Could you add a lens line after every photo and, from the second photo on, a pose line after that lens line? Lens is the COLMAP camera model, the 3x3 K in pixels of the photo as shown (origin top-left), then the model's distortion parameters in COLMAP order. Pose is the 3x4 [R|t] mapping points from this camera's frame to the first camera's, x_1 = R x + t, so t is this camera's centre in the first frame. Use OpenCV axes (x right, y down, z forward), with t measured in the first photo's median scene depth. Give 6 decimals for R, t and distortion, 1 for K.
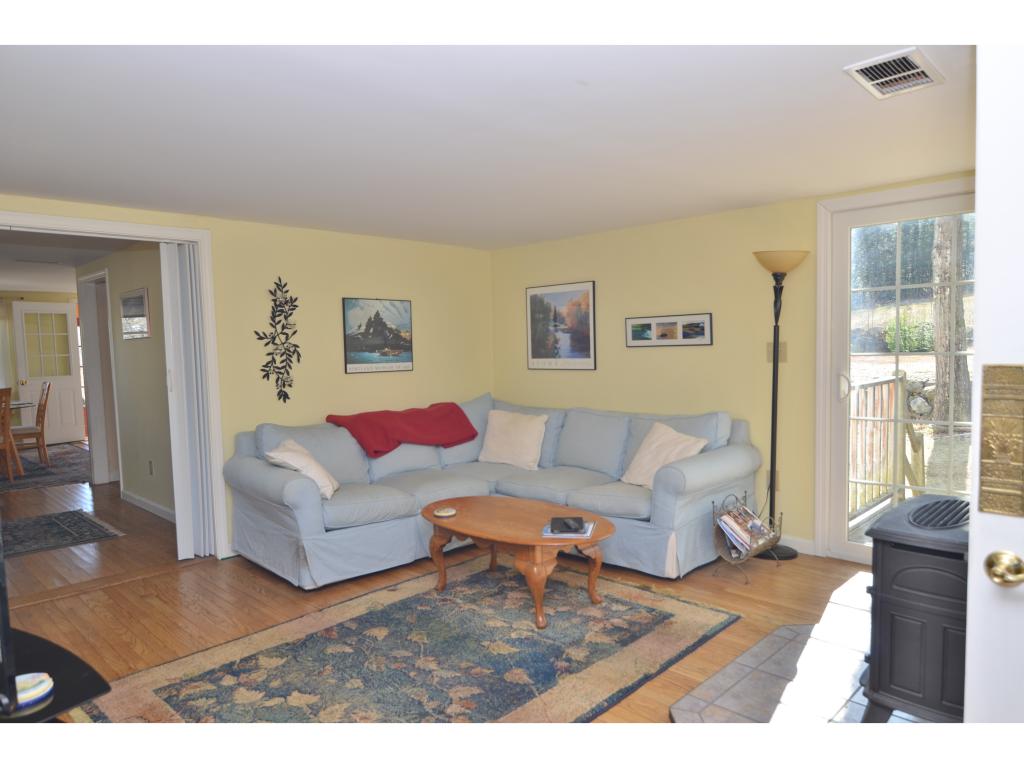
lens RADIAL K [[657.1, 0, 513.0], [0, 657.1, 389.1], [0, 0, 1]] dist [-0.011532, -0.002678]
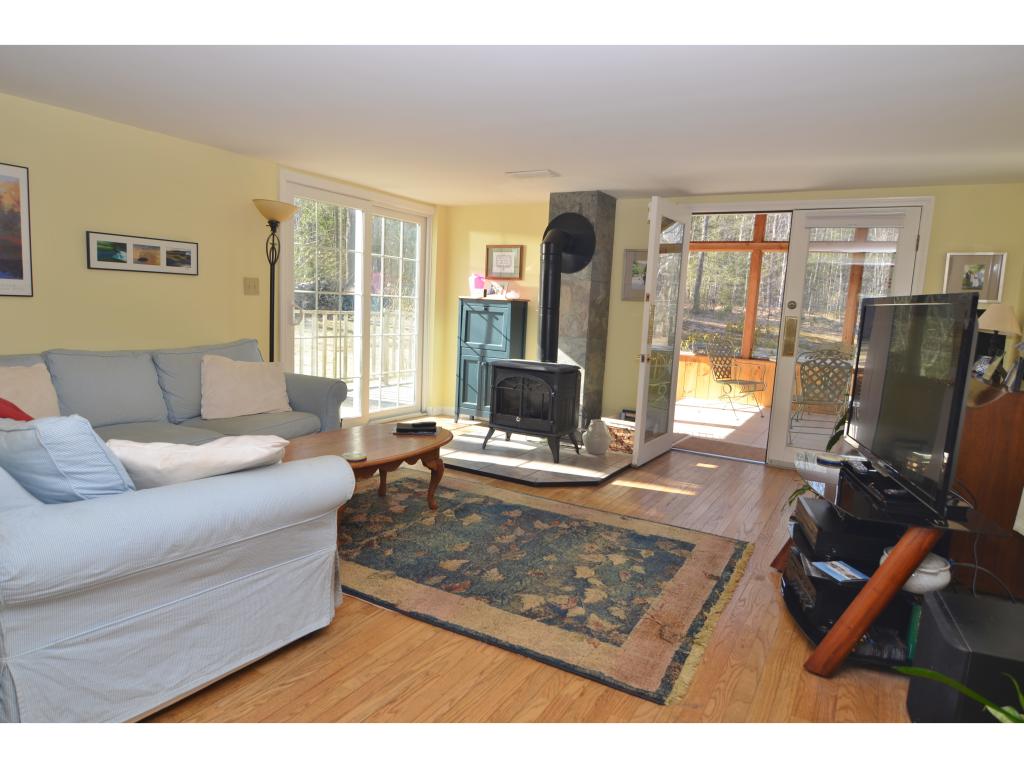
lens RADIAL K [[625.2, 0, 511.8], [0, 625.2, 386.8], [0, 0, 1]] dist [-0.007974, -0.004644]
pose [[-0.235015, -0.116064, 0.965037, -1.053754], [0.018905, 0.992112, 0.123924, -0.009716], [-0.971808, 0.047368, -0.230967, 1.063979]]
